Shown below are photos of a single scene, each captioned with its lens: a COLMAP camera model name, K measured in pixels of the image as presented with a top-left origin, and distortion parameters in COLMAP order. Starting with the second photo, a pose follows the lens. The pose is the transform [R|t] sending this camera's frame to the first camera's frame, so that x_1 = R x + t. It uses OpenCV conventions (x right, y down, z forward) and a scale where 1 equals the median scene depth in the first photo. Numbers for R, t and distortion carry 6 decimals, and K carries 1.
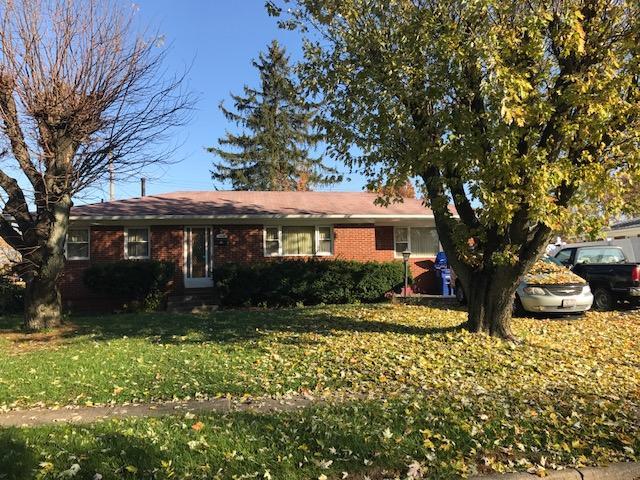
lens RADIAL K [[521.9, 0, 321.6], [0, 521.9, 237.5], [0, 0, 1]] dist [0.007640, 0.001630]
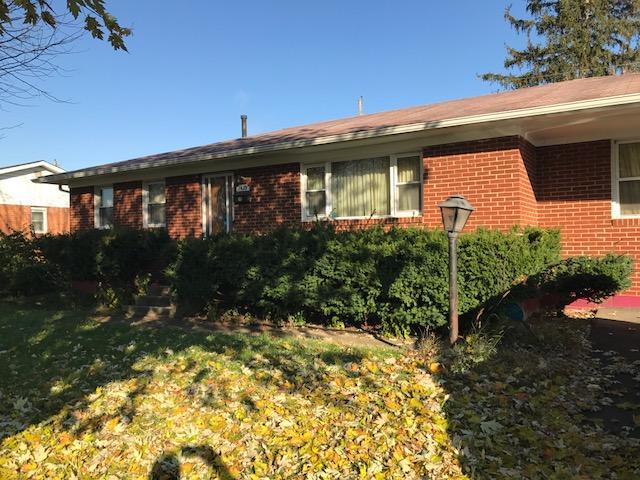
lens RADIAL K [[521.9, 0, 321.6], [0, 521.9, 237.5], [0, 0, 1]] dist [0.007640, 0.001630]
pose [[0.735388, 0.007722, -0.677602, 0.274073], [0.040825, 0.997614, 0.055676, 0.023395], [0.676416, -0.068606, 0.733318, 0.610896]]
